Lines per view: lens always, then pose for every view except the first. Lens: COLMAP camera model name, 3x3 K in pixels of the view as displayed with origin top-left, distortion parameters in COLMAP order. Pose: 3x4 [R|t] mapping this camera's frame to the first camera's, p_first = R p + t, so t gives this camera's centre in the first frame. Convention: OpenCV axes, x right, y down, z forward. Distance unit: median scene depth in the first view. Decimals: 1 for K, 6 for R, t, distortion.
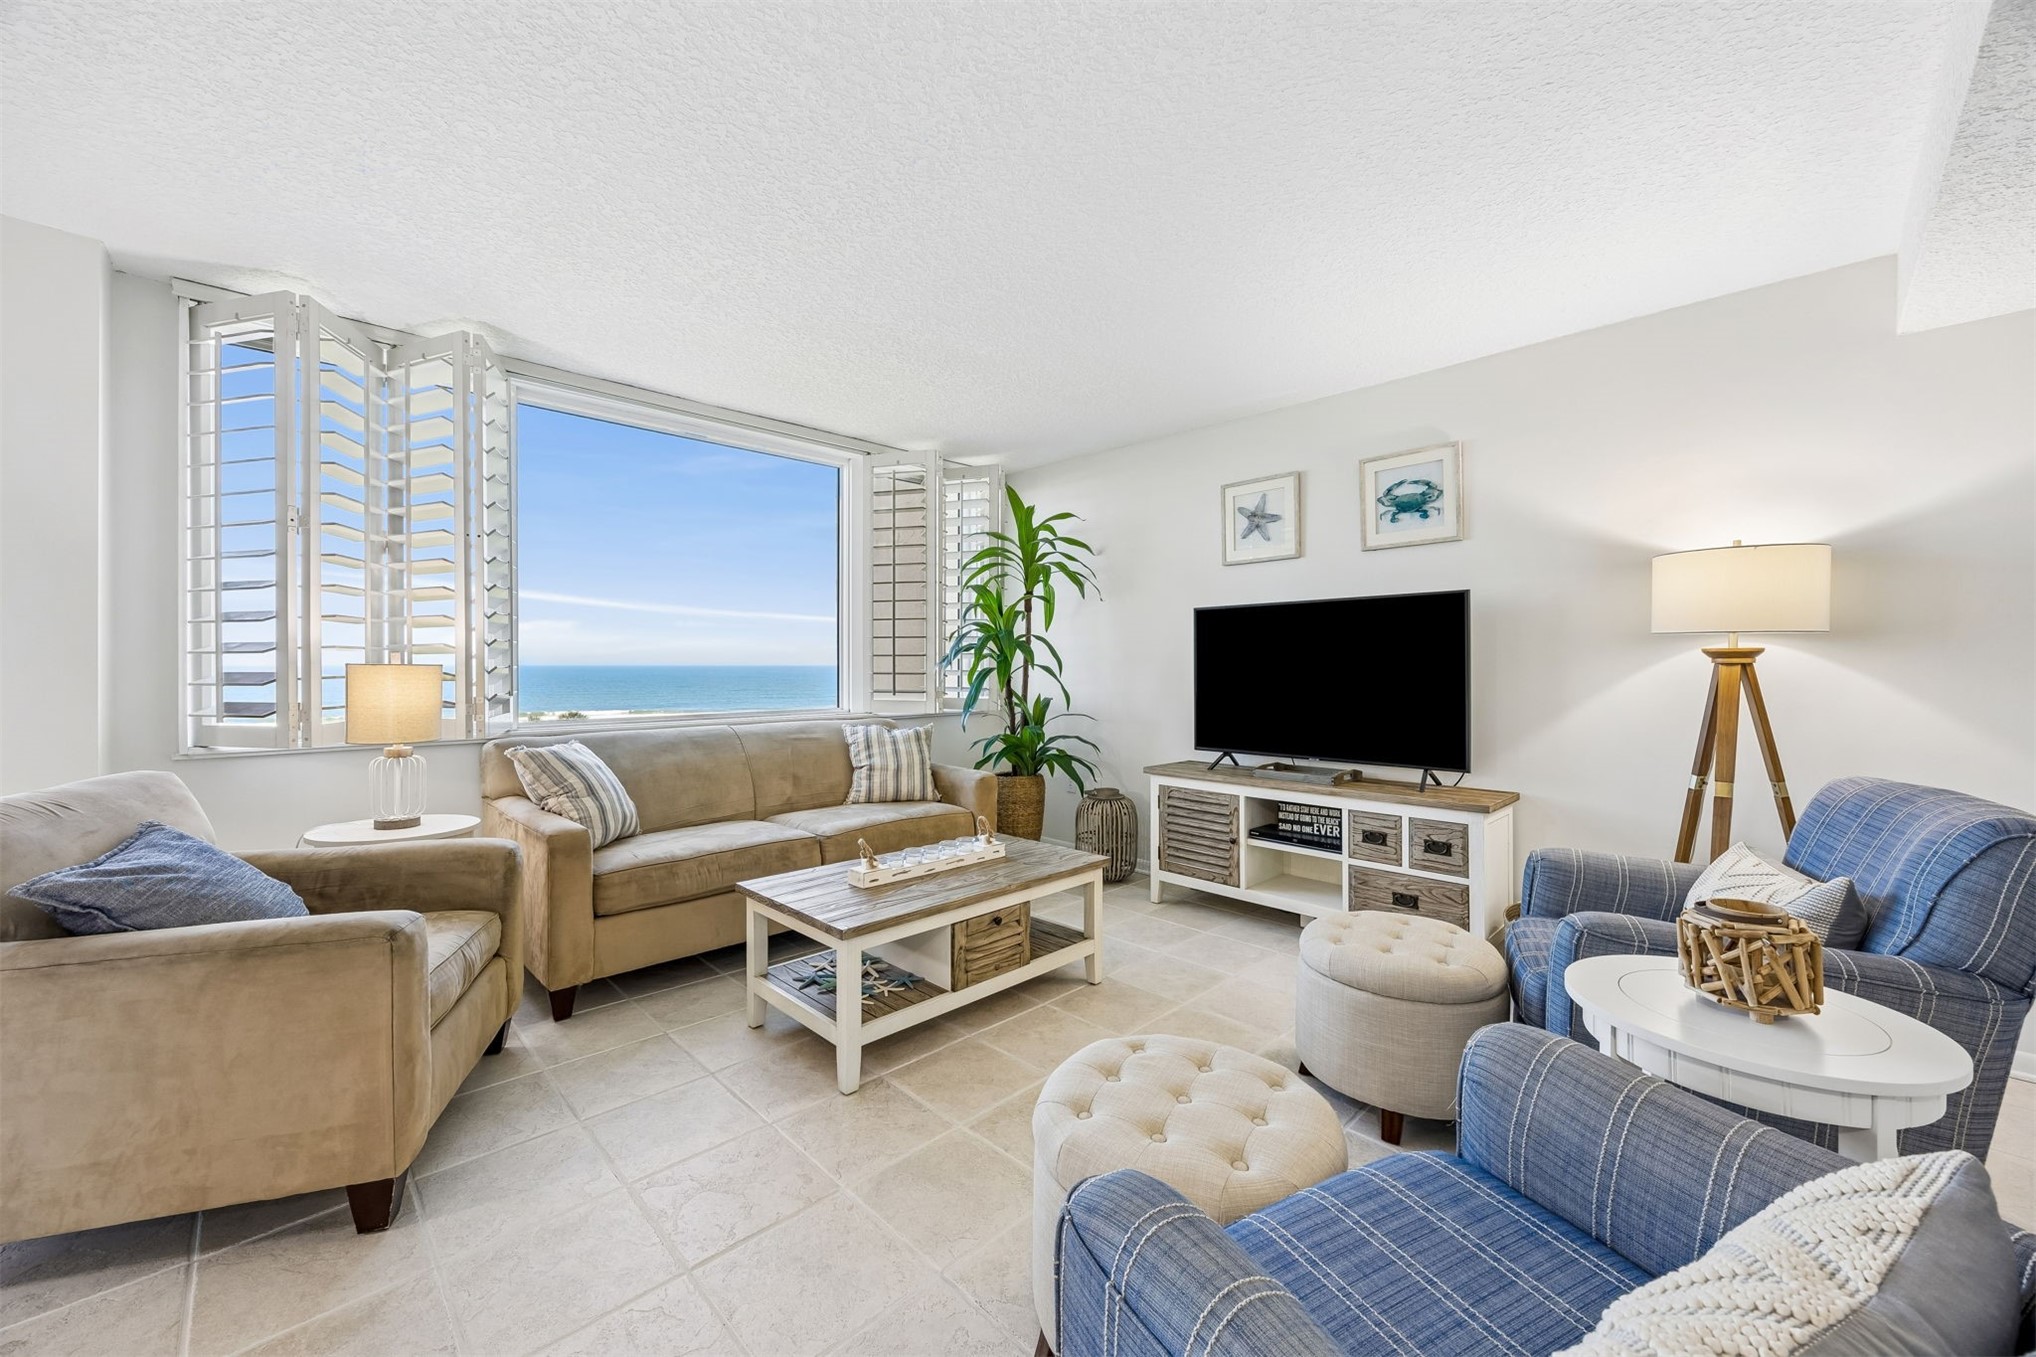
lens RADIAL K [[775.8, 0, 1023.3], [0, 775.8, 660.7], [0, 0, 1]] dist [0.000572, 0.000233]
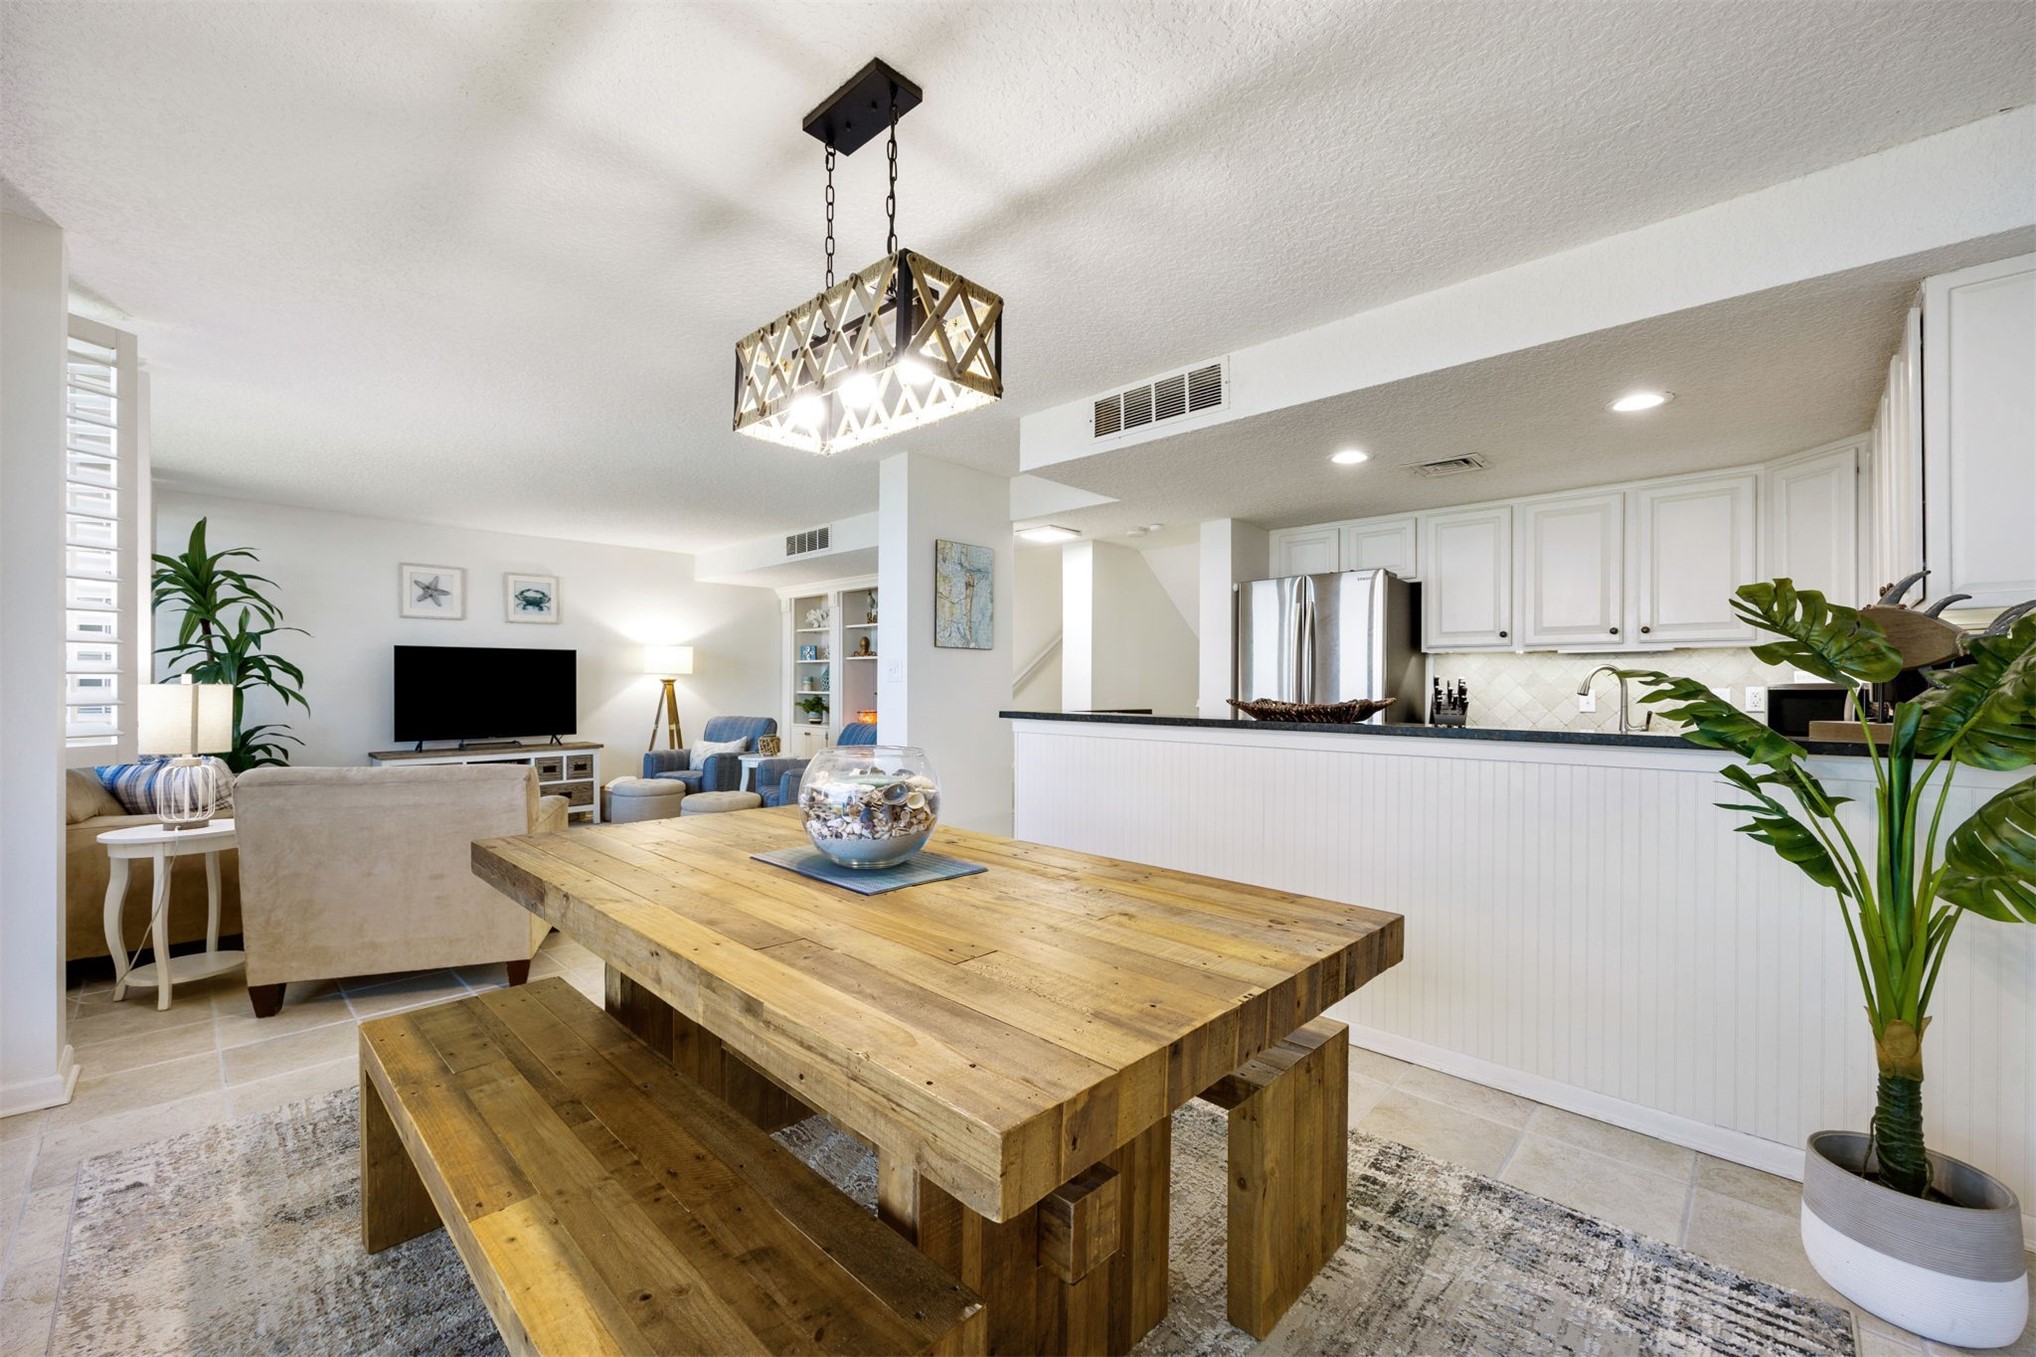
lens RADIAL K [[807.9, 0, 1018.0], [0, 807.9, 678.5], [0, 0, 1]] dist [-0.000139, 0.000053]
pose [[-0.031010, 0.011223, 0.999456, -1.410937], [-0.005996, 0.999917, -0.011415, 0.005013], [-0.999501, -0.006347, -0.030941, -0.136407]]
